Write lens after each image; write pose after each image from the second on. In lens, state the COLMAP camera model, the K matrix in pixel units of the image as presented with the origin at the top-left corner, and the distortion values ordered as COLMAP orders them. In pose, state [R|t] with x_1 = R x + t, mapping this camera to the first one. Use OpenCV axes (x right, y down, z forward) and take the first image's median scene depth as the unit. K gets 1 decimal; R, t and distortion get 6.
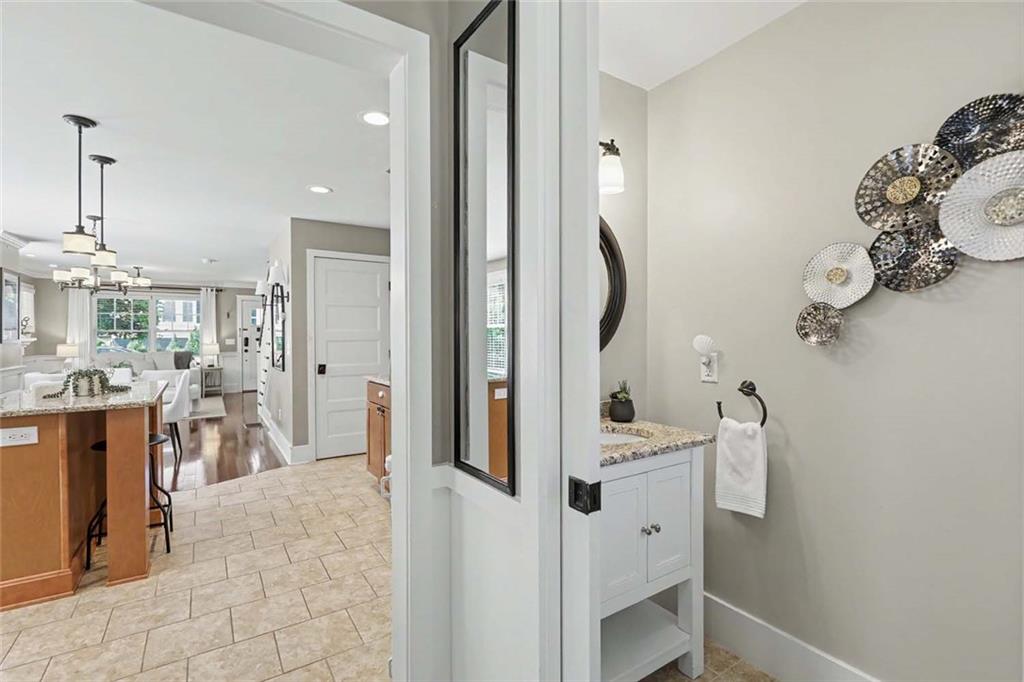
lens RADIAL K [[468.2, 0, 509.0], [0, 468.2, 339.9], [0, 0, 1]] dist [0.008600, -0.002139]
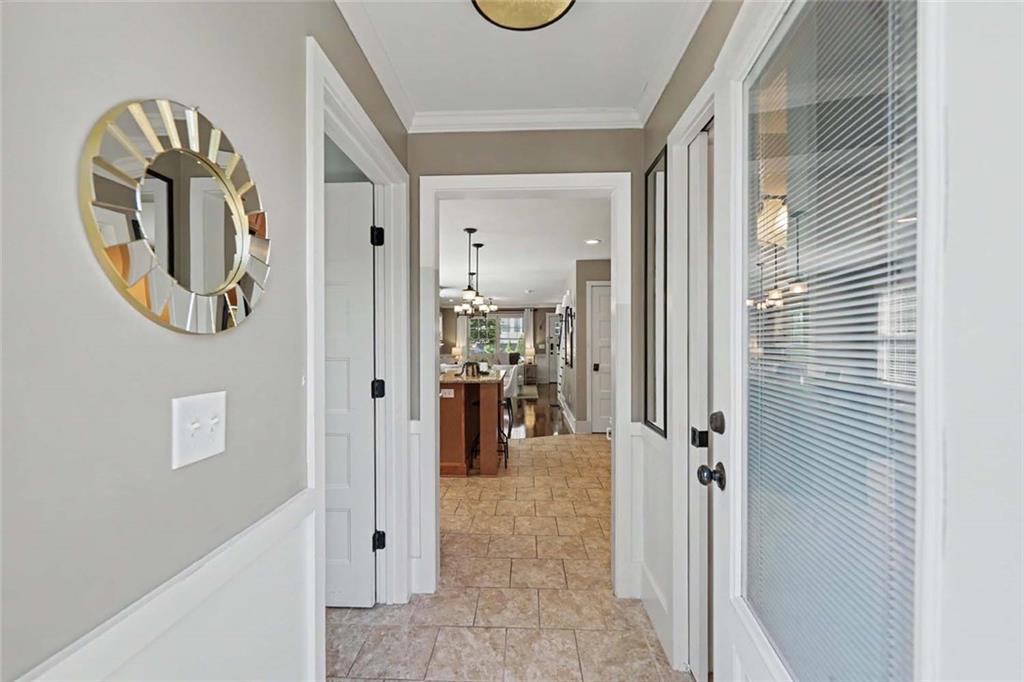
lens RADIAL K [[409.5, 0, 510.2], [0, 409.5, 342.9], [0, 0, 1]] dist [0.002996, 0.000081]
pose [[0.815676, 0.001912, -0.578505, 0.629084], [-0.005358, 0.999977, -0.004251, -0.020326], [0.578484, 0.006567, 0.815668, -0.882764]]
